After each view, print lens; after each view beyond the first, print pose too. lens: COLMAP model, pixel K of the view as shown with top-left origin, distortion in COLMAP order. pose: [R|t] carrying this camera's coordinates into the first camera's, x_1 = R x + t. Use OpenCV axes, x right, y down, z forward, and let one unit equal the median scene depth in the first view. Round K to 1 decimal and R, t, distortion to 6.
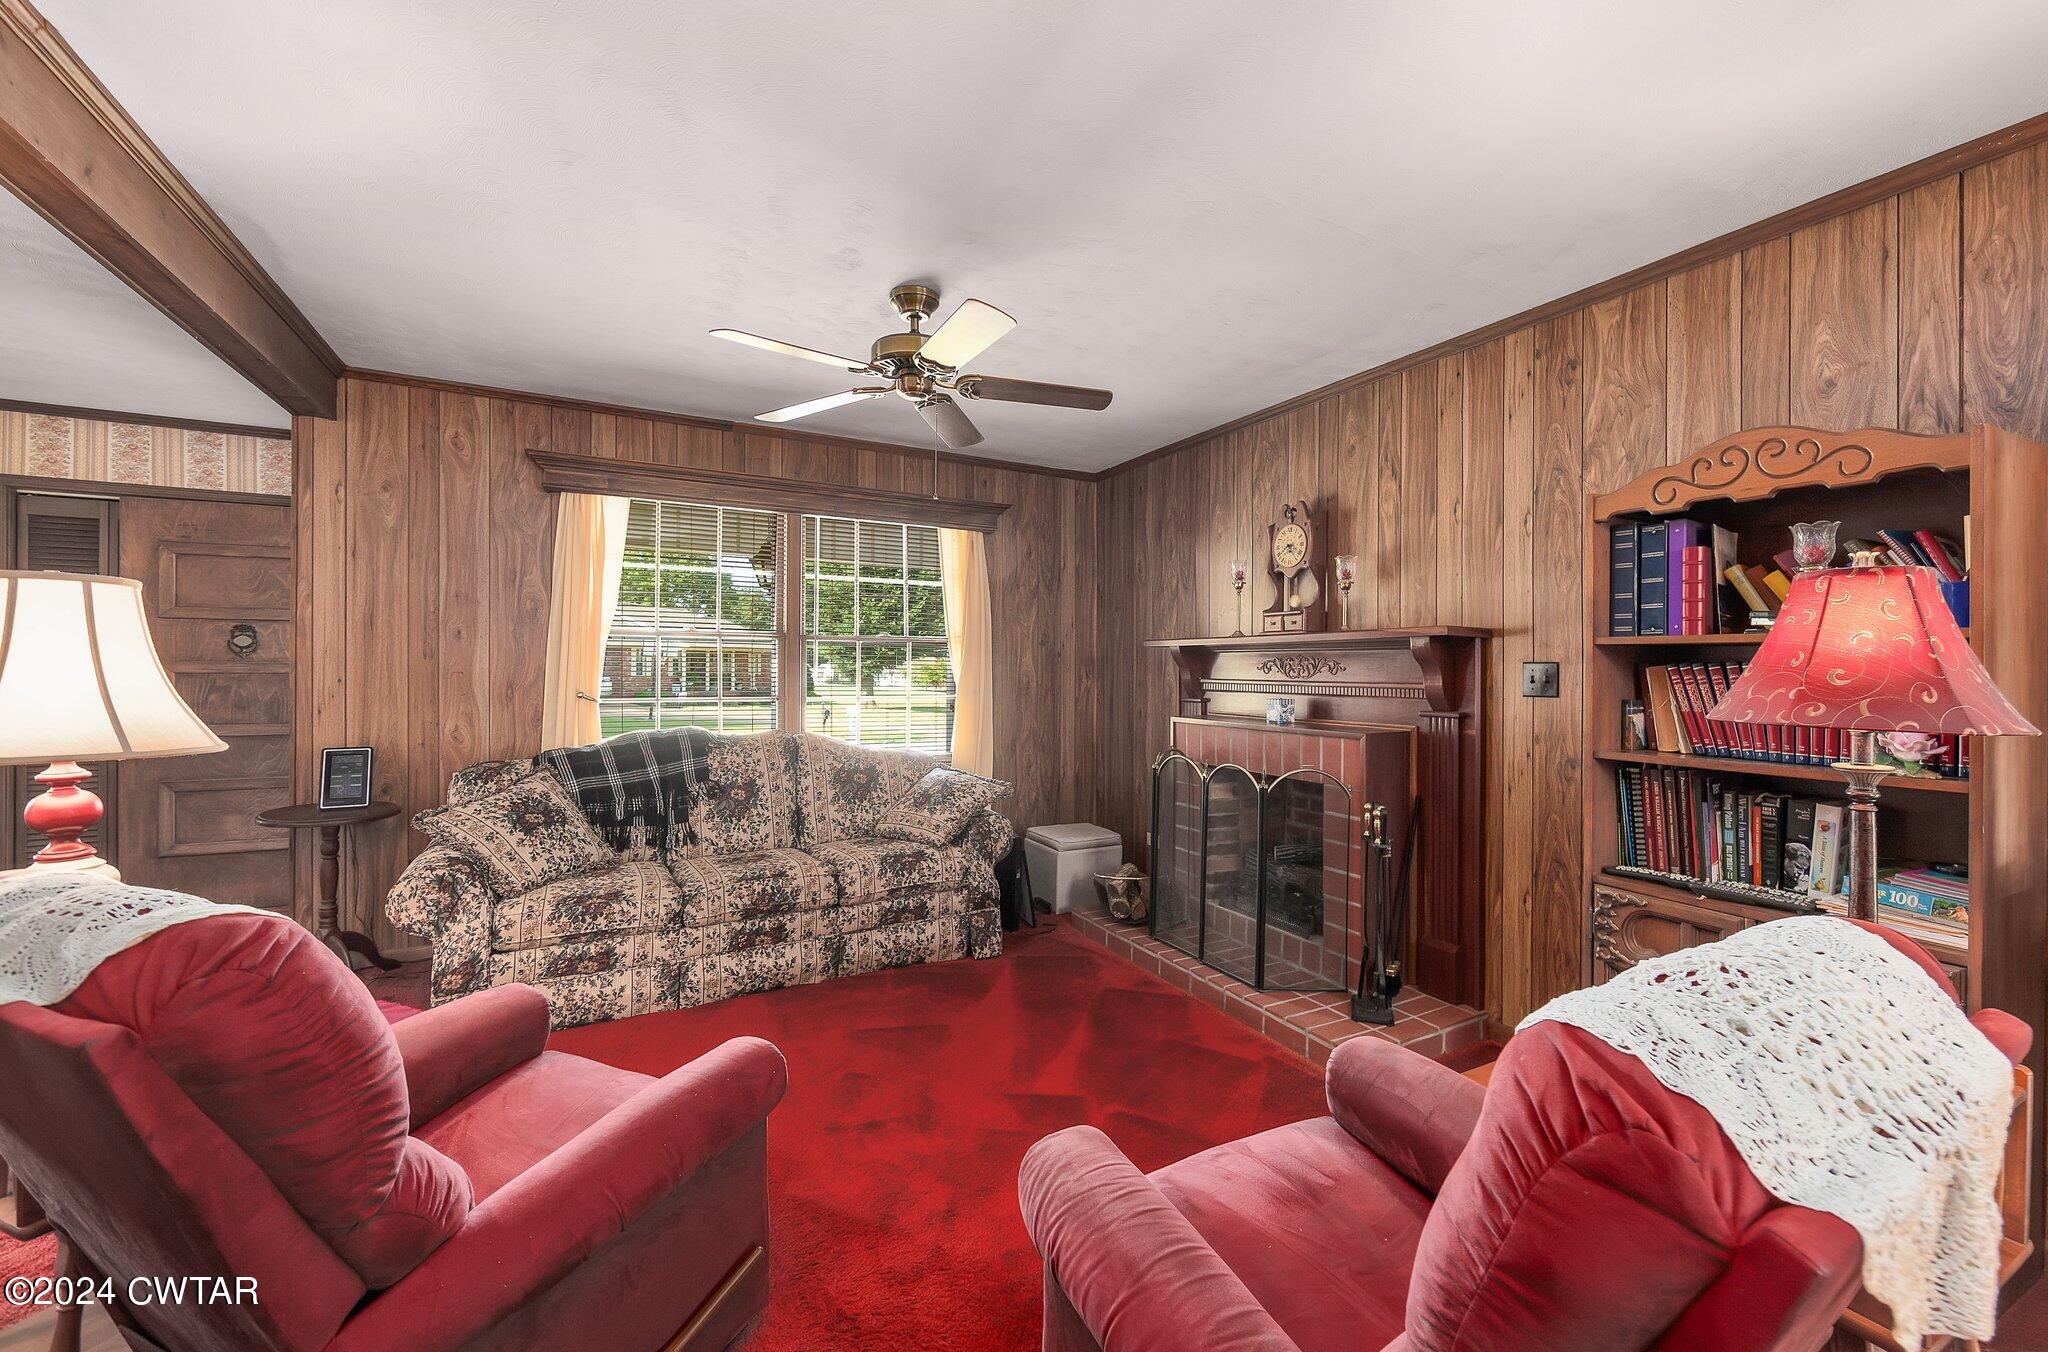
lens RADIAL K [[818.0, 0, 1024.0], [0, 818.0, 664.8], [0, 0, 1]] dist [0.001470, 0.000089]
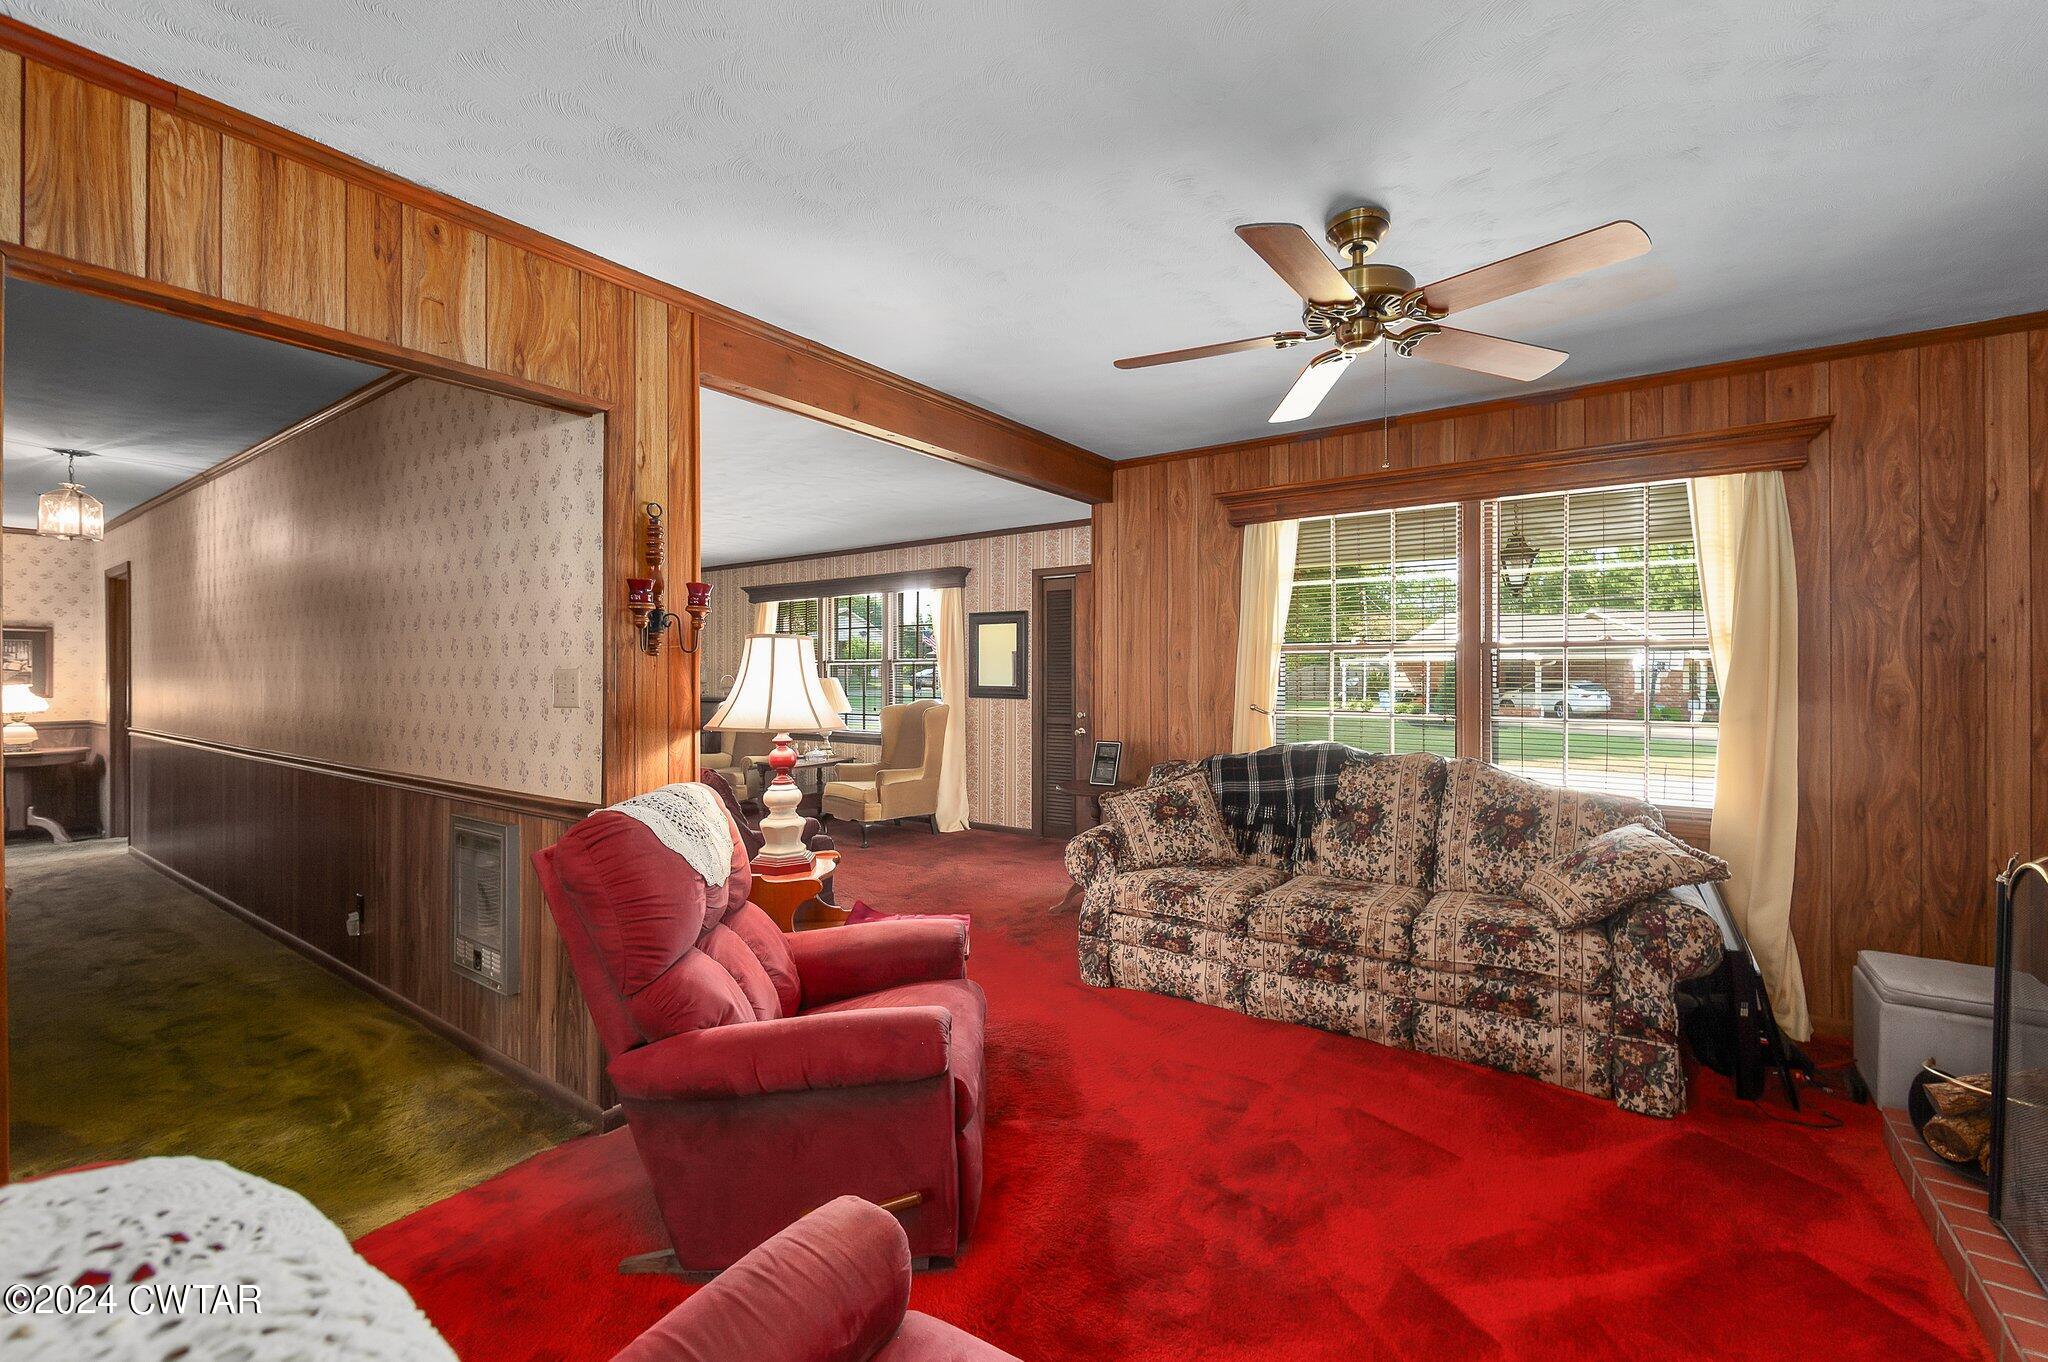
lens RADIAL K [[822.0, 0, 1057.7], [0, 822.0, 675.6], [0, 0, 1]] dist [-0.000087, 0.000051]
pose [[0.480239, -0.009012, -0.877091, 0.325823], [0.005335, 0.999959, -0.007354, 0.001449], [0.877122, -0.001148, 0.480267, 0.260137]]
